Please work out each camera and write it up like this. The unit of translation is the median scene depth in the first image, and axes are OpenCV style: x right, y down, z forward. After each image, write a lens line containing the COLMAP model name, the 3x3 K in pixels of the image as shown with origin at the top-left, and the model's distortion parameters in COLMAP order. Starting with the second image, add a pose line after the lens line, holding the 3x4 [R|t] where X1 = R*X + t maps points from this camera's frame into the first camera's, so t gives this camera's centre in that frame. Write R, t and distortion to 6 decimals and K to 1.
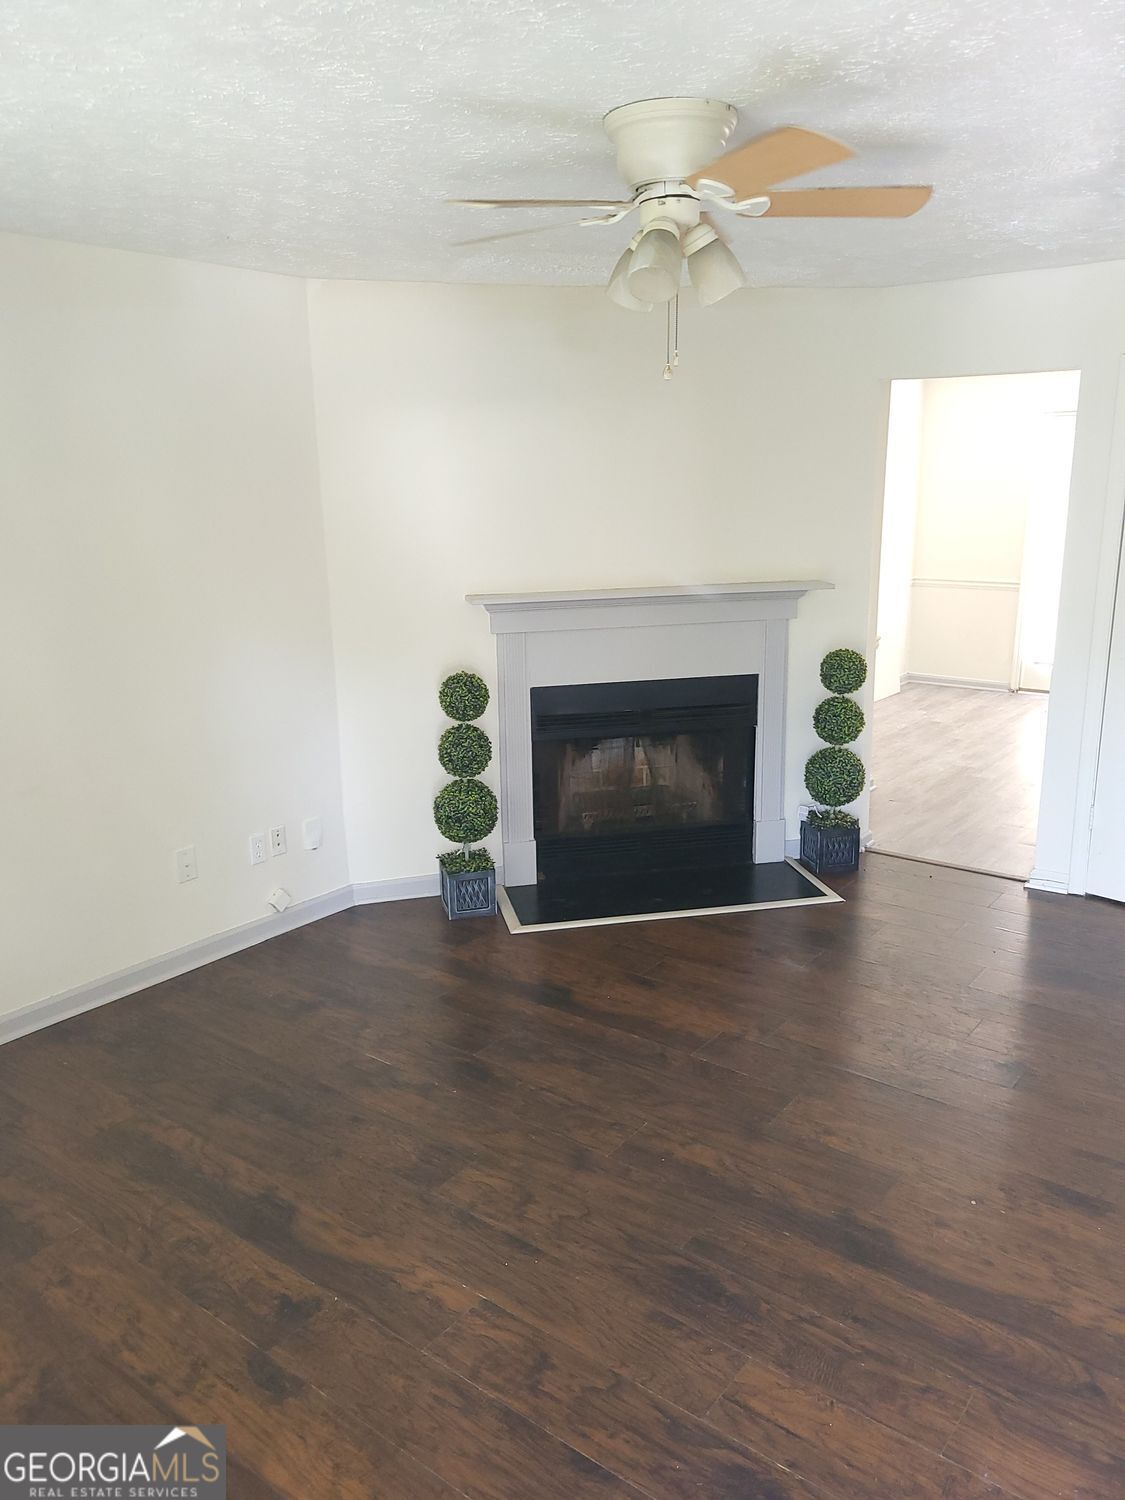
lens RADIAL K [[1135.5, 0, 566.0], [0, 1135.5, 752.3], [0, 0, 1]] dist [0.016296, 0.004404]
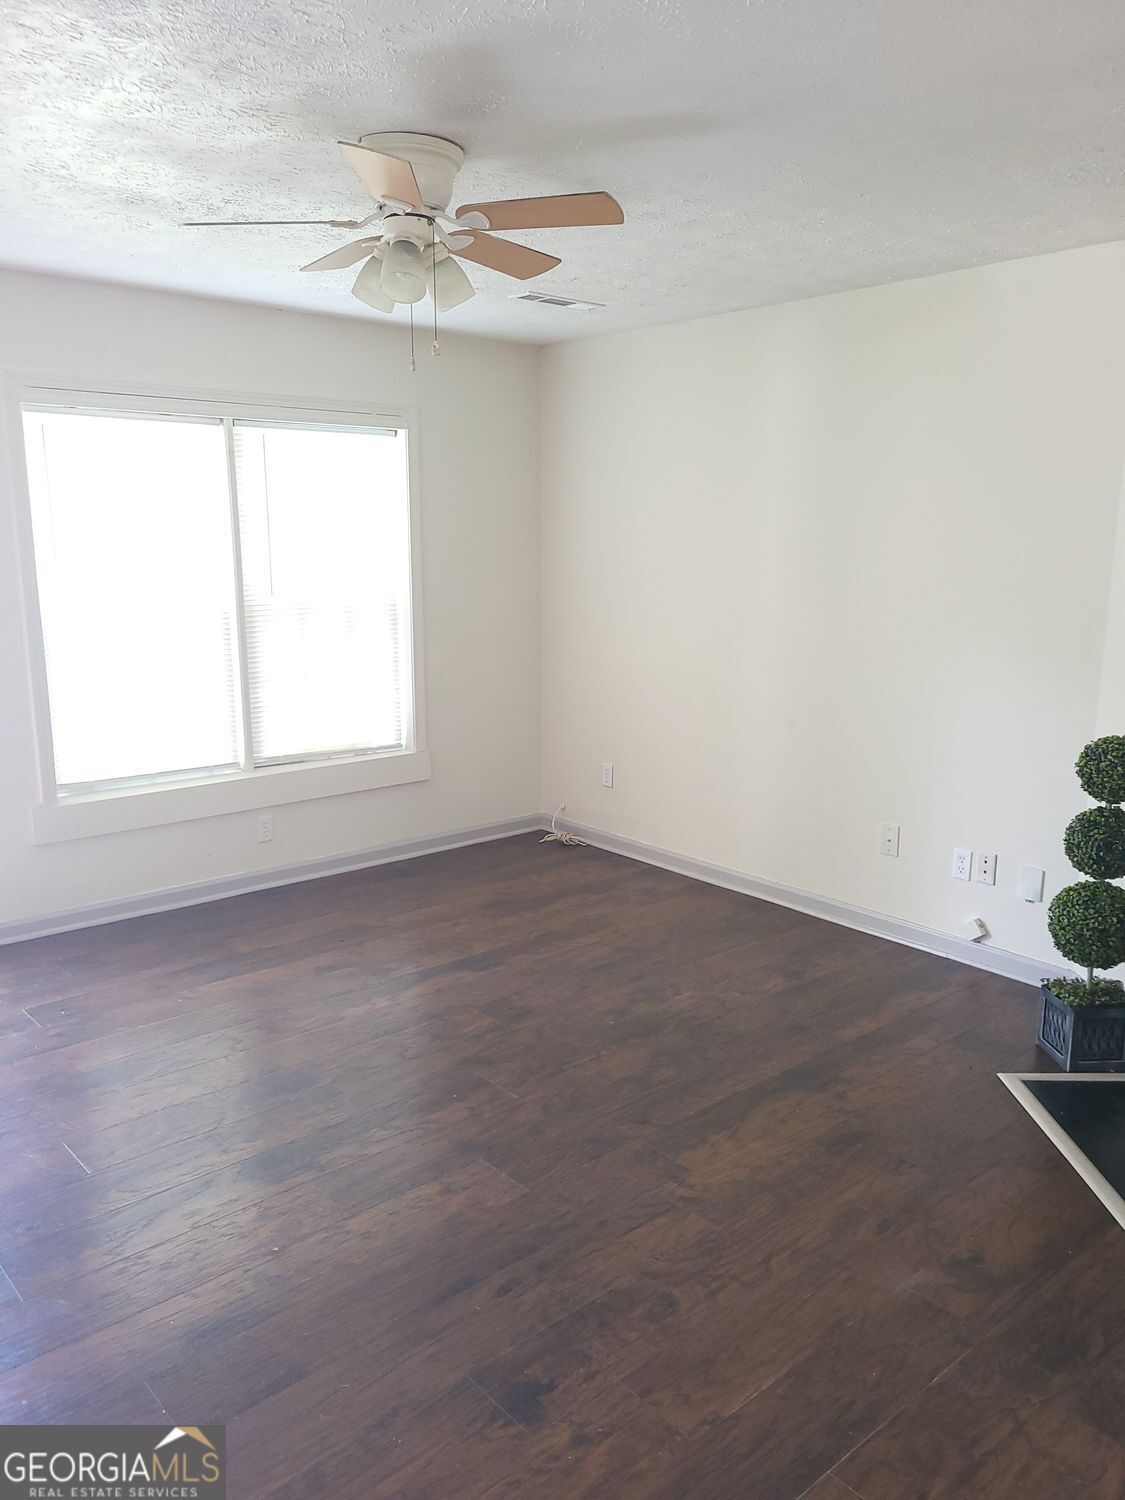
lens RADIAL K [[1135.5, 0, 566.1], [0, 1135.5, 750.2], [0, 0, 1]] dist [0.016296, 0.004404]
pose [[-0.176242, 0.219091, -0.959655, 0.966226], [-0.236616, 0.936901, 0.257351, -0.244300], [0.955485, 0.272426, -0.113281, 1.041904]]
